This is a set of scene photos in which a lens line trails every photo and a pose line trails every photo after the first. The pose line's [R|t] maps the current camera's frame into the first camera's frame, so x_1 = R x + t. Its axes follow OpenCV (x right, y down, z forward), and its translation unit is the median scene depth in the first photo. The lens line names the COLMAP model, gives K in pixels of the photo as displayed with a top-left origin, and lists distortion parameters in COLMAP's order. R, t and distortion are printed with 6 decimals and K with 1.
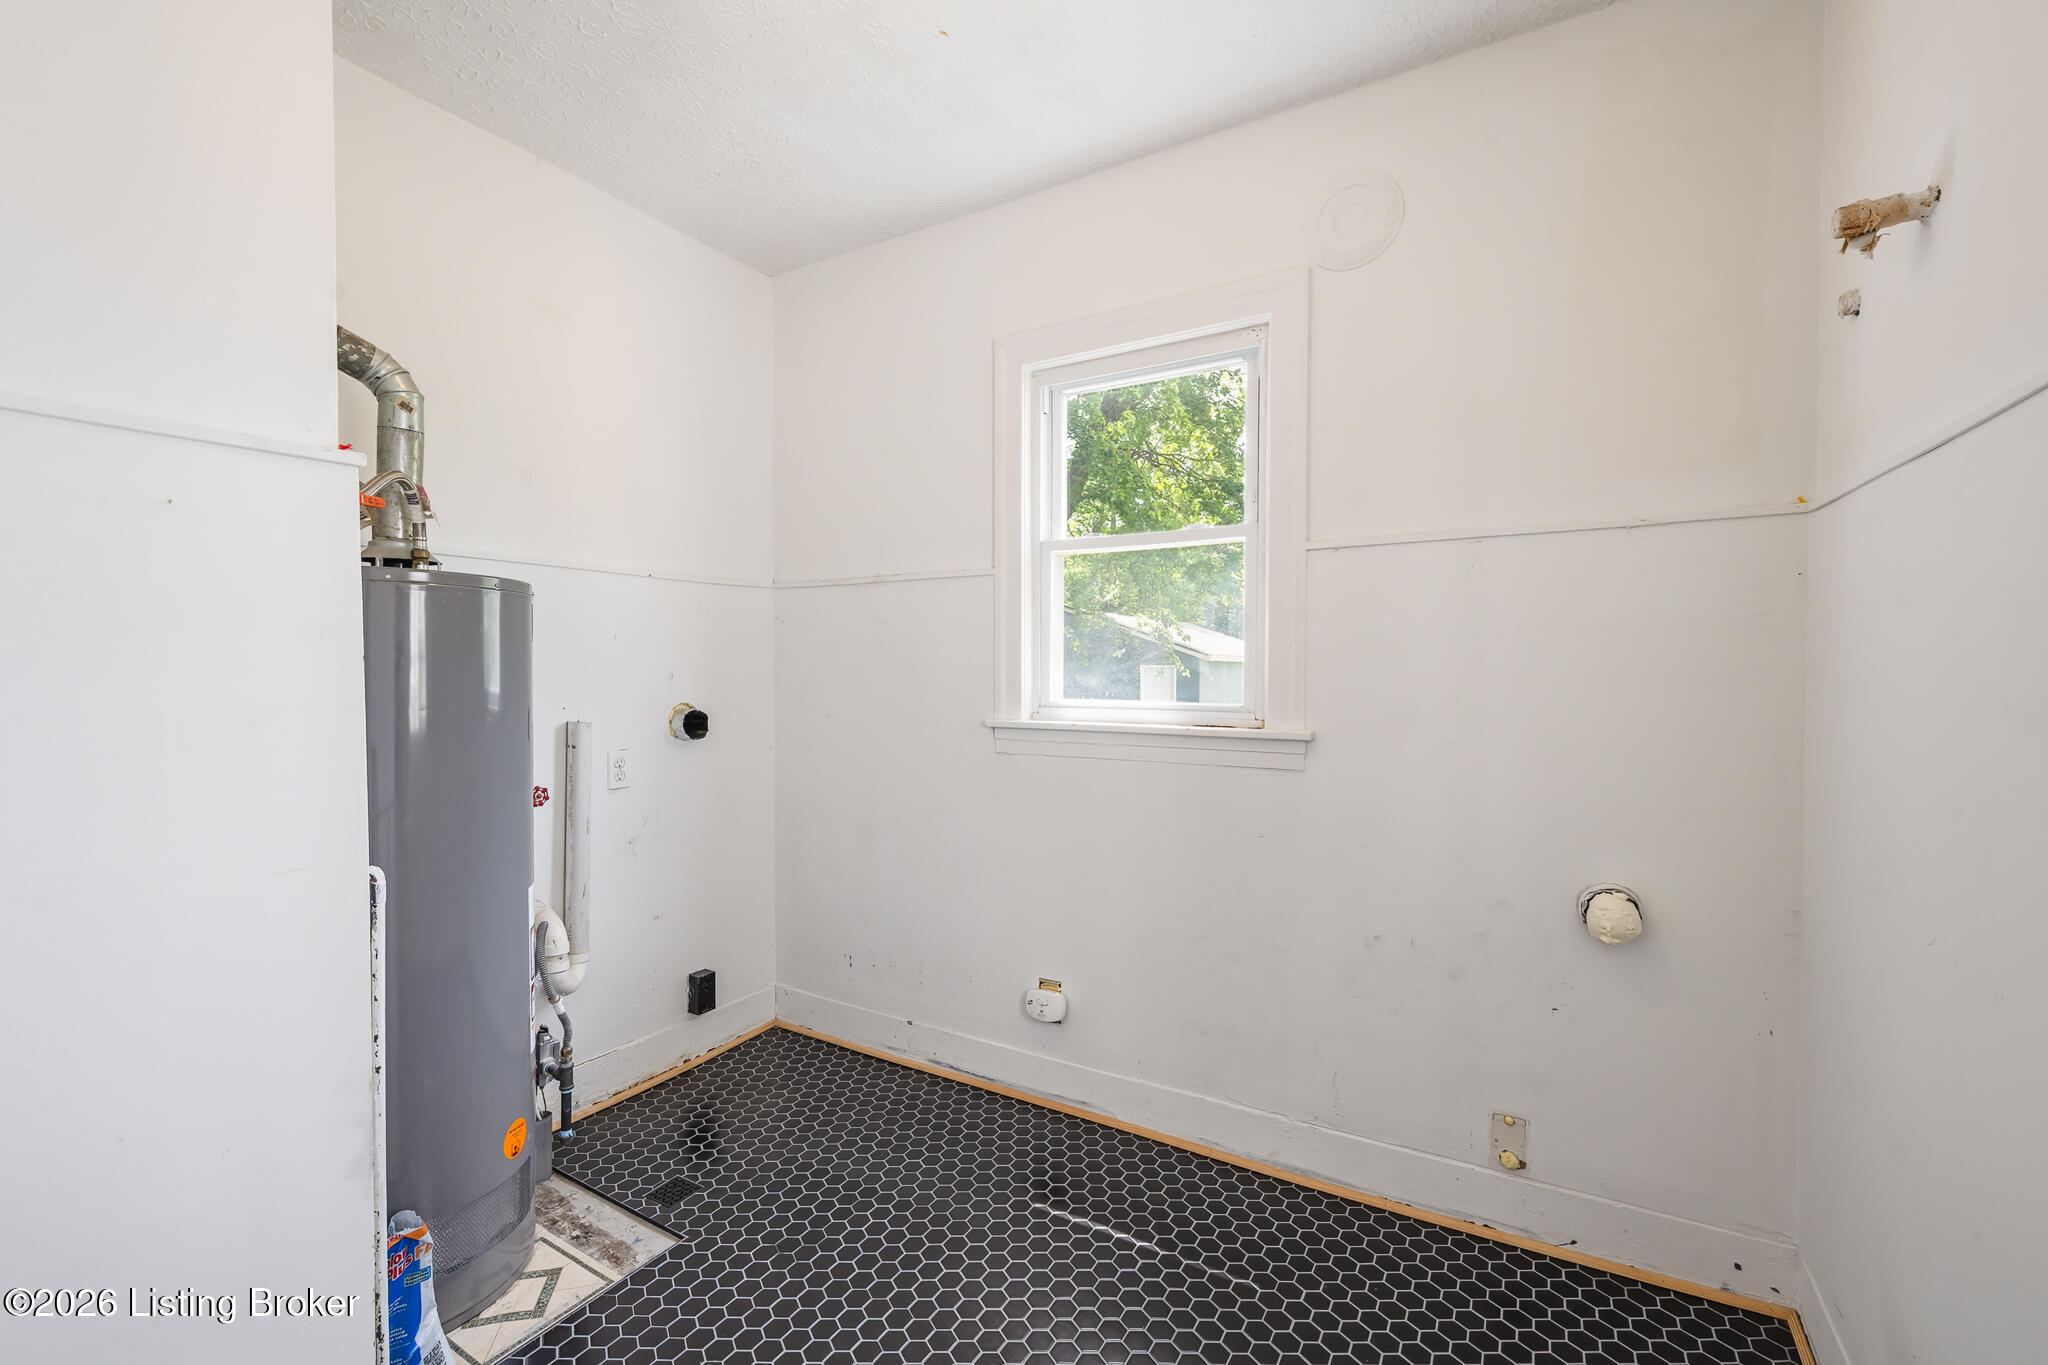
lens RADIAL K [[865.7, 0, 1012.4], [0, 865.7, 683.3], [0, 0, 1]] dist [-0.003902, -0.000214]
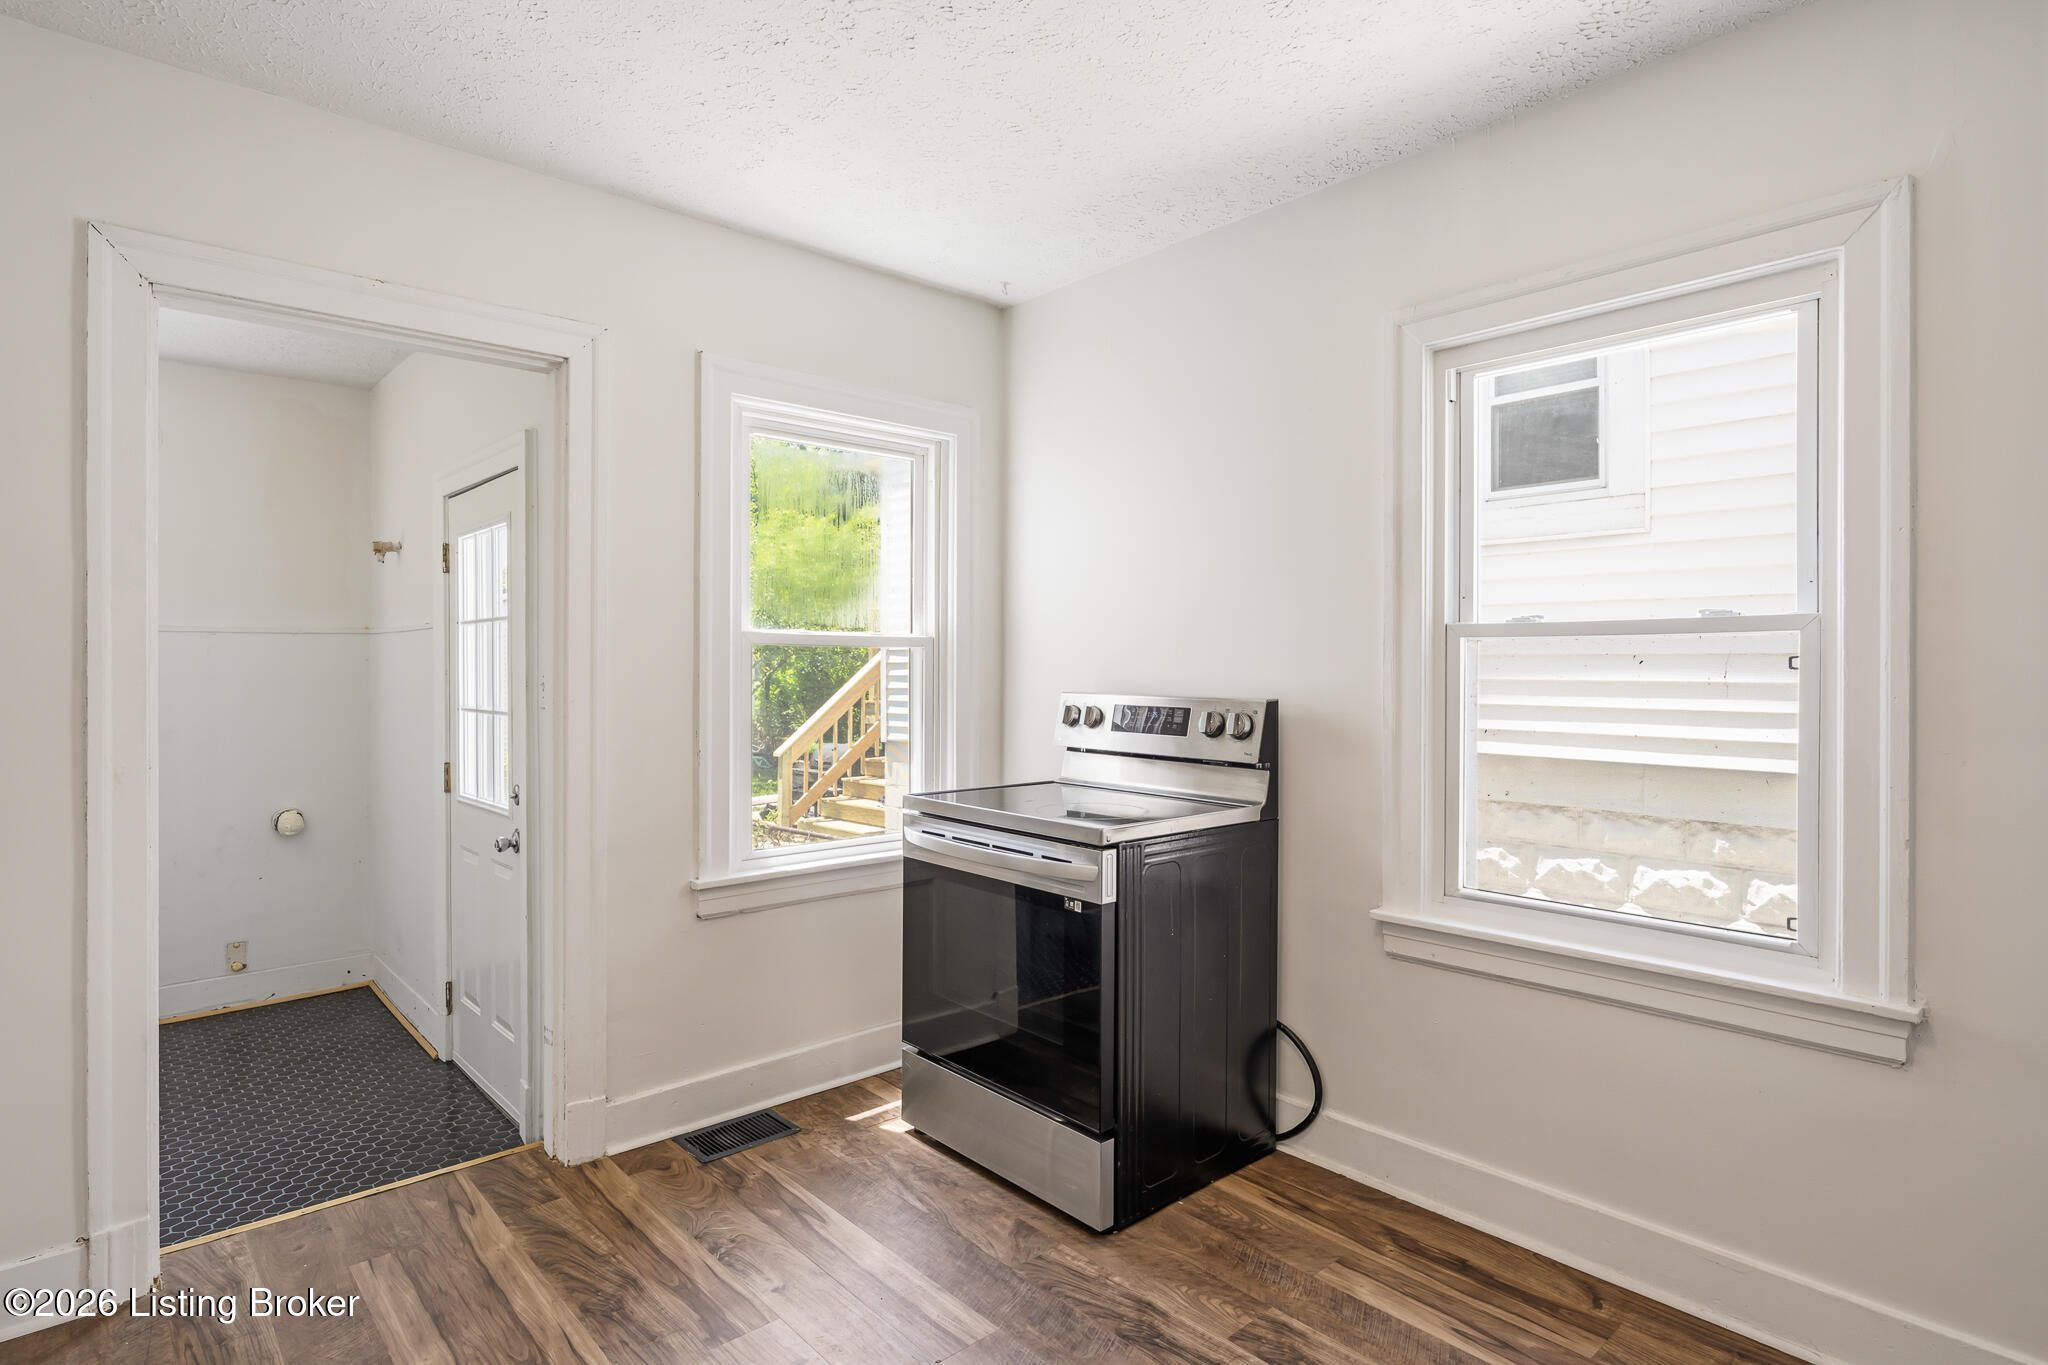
lens RADIAL K [[1066.2, 0, 1028.2], [0, 1066.2, 674.0], [0, 0, 1]] dist [-0.000820, -0.000213]
pose [[0.292353, -0.007884, 0.956278, -1.213472], [0.018368, 0.999828, 0.002628, -0.057281], [-0.956134, 0.016796, 0.292448, -1.427060]]
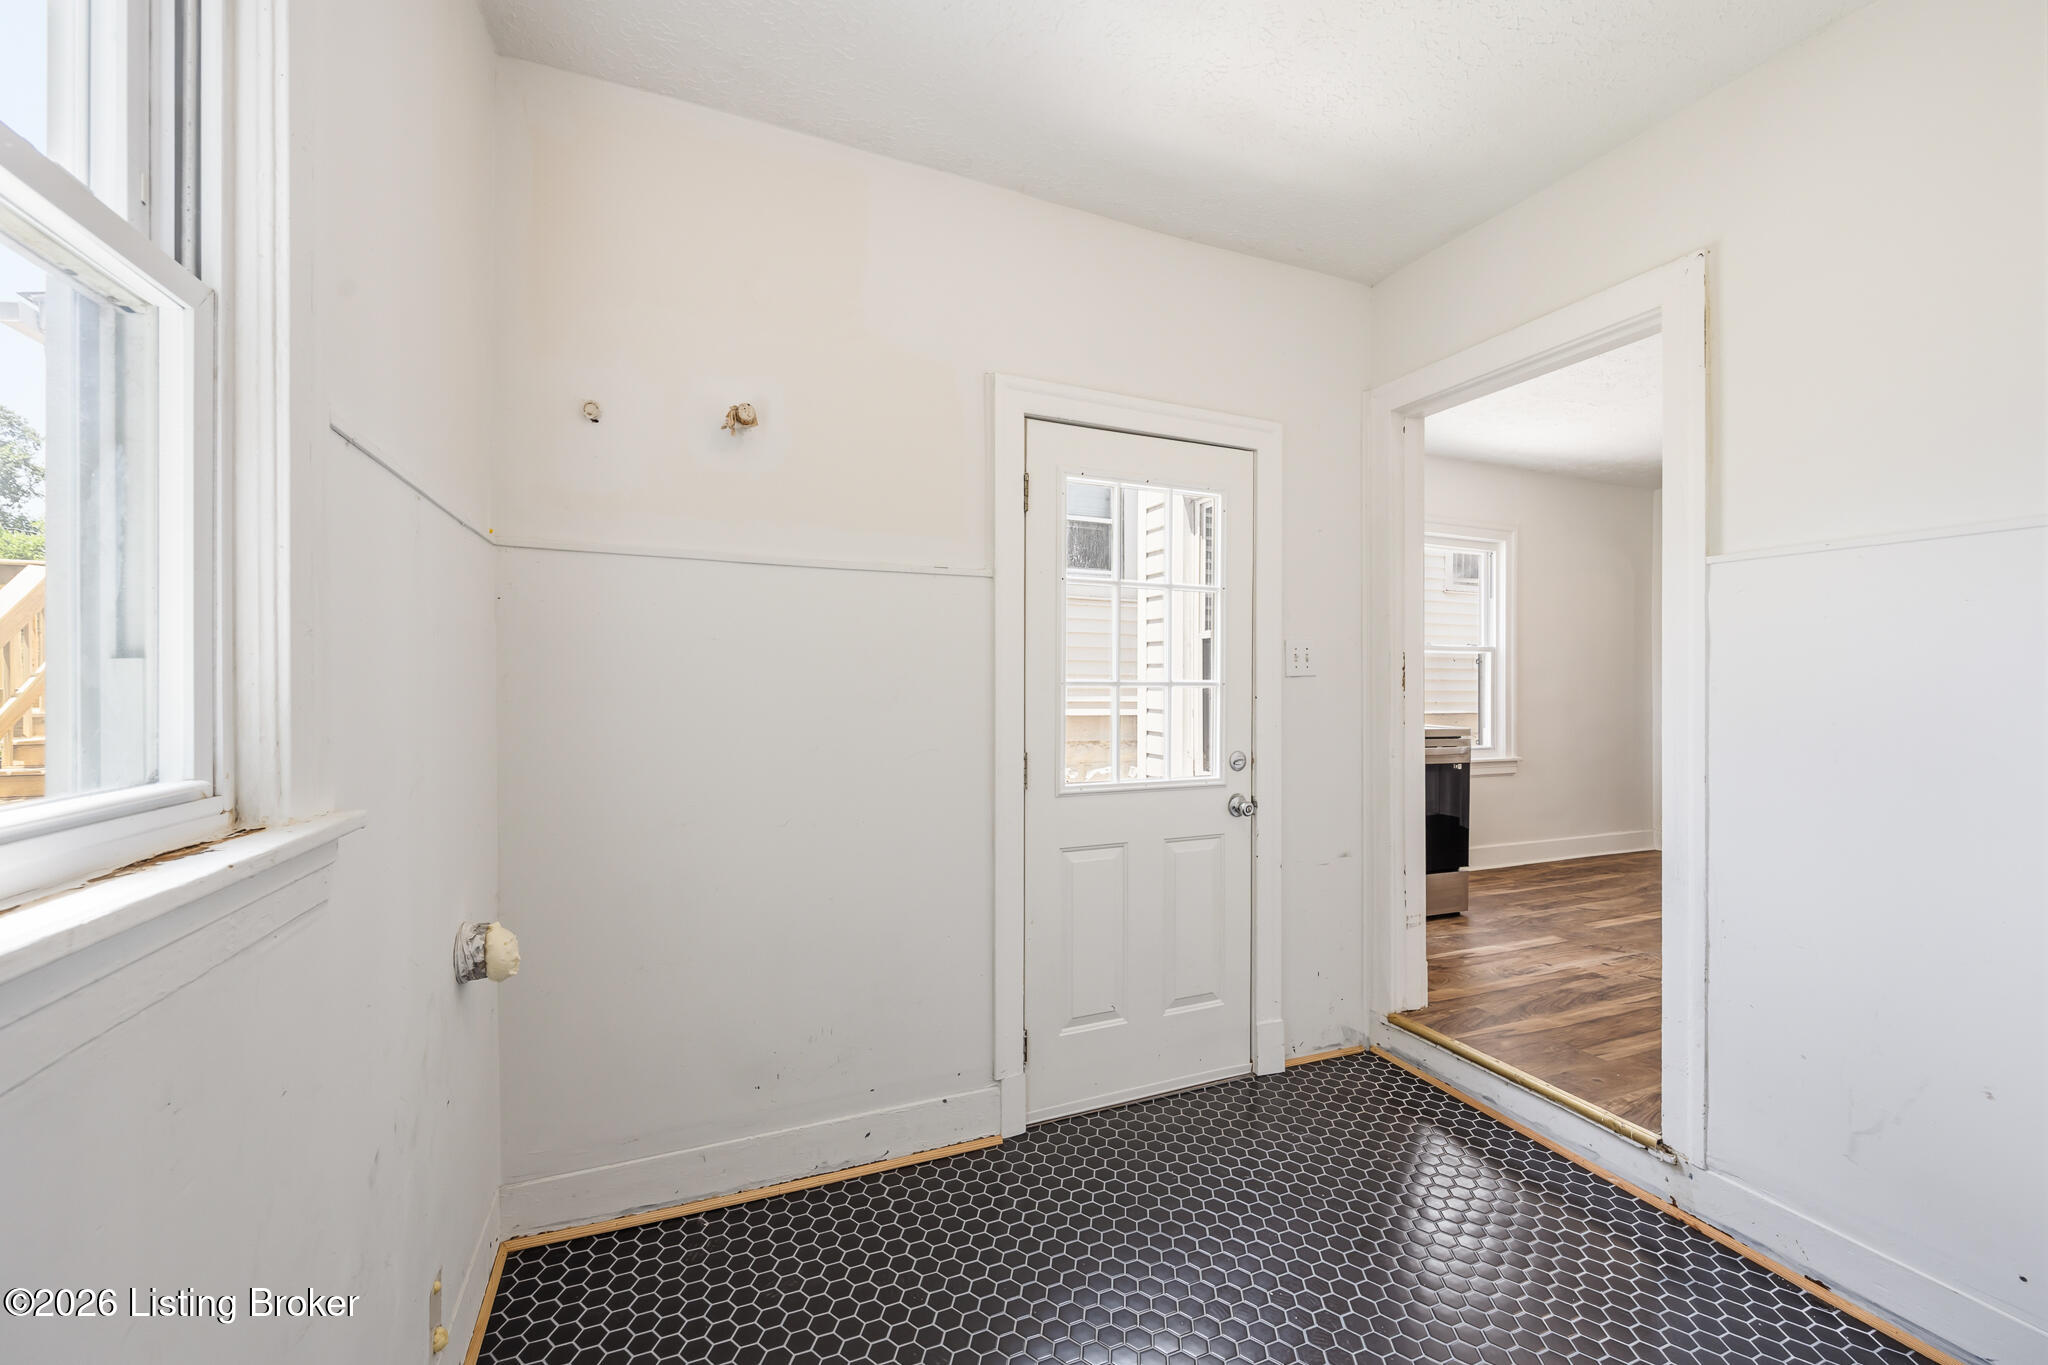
lens RADIAL K [[821.6, 0, 1019.3], [0, 821.6, 691.1], [0, 0, 1]] dist [-0.003357, 0.000065]
pose [[-0.813595, -0.010113, 0.581343, -0.253677], [0.003145, 0.999758, 0.021794, -0.016090], [-0.581423, 0.019560, -0.813366, 1.343561]]
